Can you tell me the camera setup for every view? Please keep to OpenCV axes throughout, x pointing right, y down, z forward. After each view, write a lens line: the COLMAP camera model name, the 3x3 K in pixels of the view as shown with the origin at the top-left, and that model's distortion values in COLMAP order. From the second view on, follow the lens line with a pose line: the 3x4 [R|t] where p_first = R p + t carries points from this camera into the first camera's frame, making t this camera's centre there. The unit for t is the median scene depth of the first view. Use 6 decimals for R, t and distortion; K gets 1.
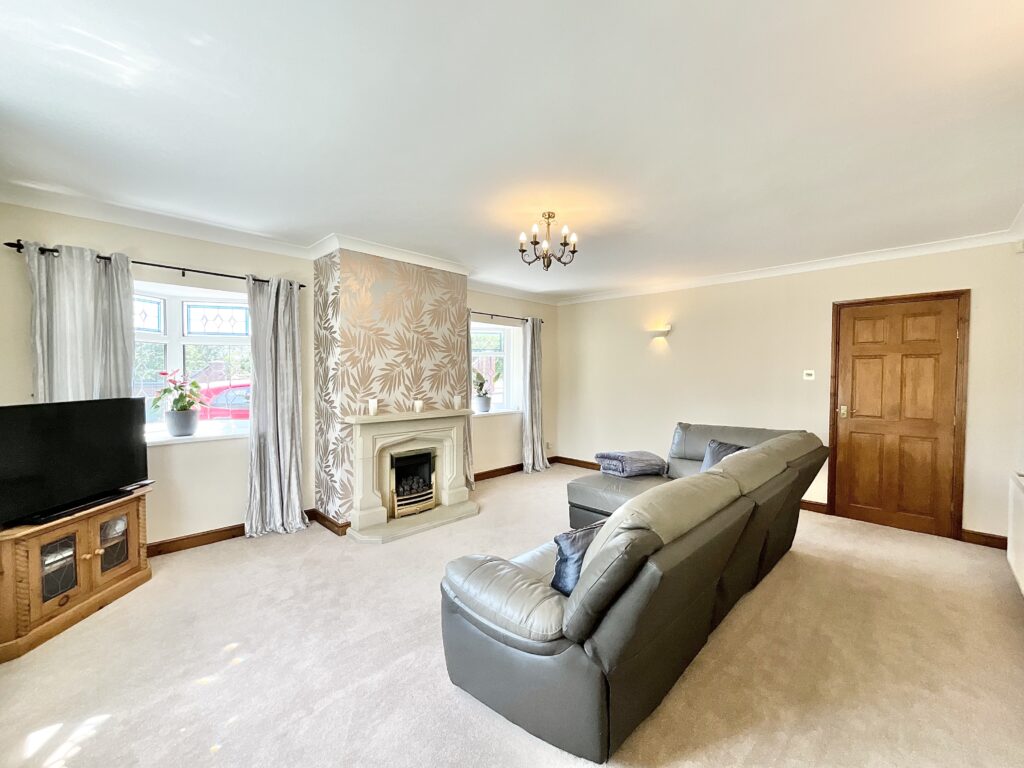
lens RADIAL K [[416.6, 0, 495.0], [0, 416.6, 384.3], [0, 0, 1]] dist [-0.000416, 0.001686]
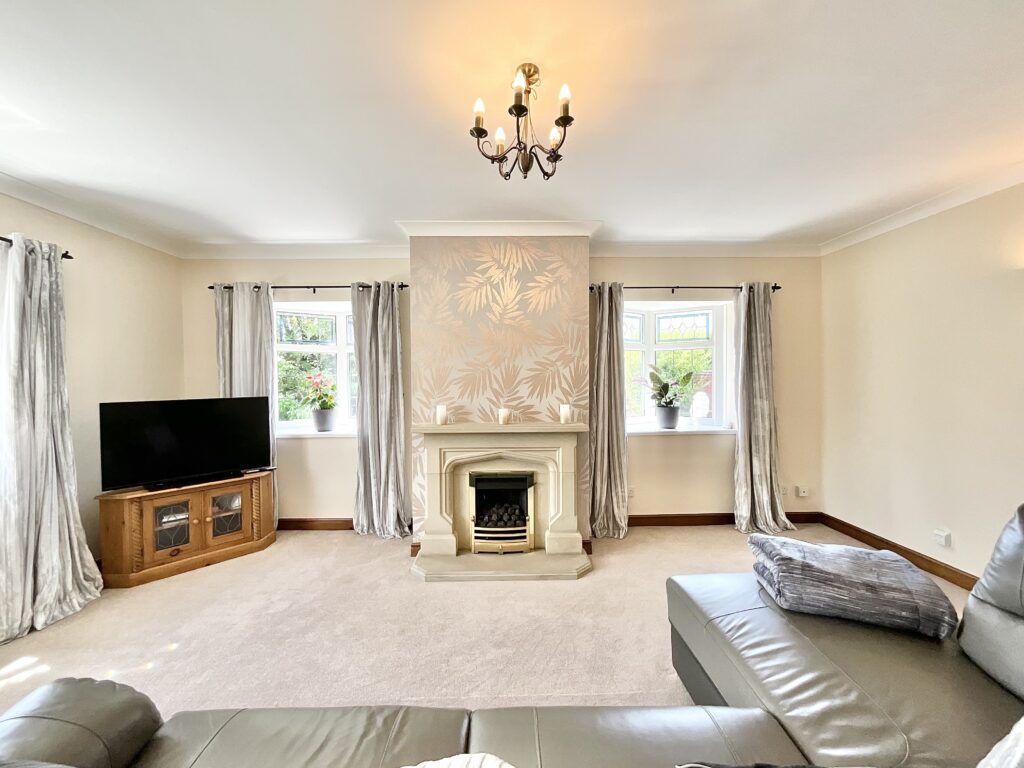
lens RADIAL K [[416.6, 0, 512.2], [0, 416.6, 376.5], [0, 0, 1]] dist [-0.000416, 0.001686]
pose [[0.734841, -0.005578, -0.678217, 0.372212], [-0.006904, 0.999853, -0.015705, -0.010310], [0.678205, 0.016223, 0.734694, 0.447135]]
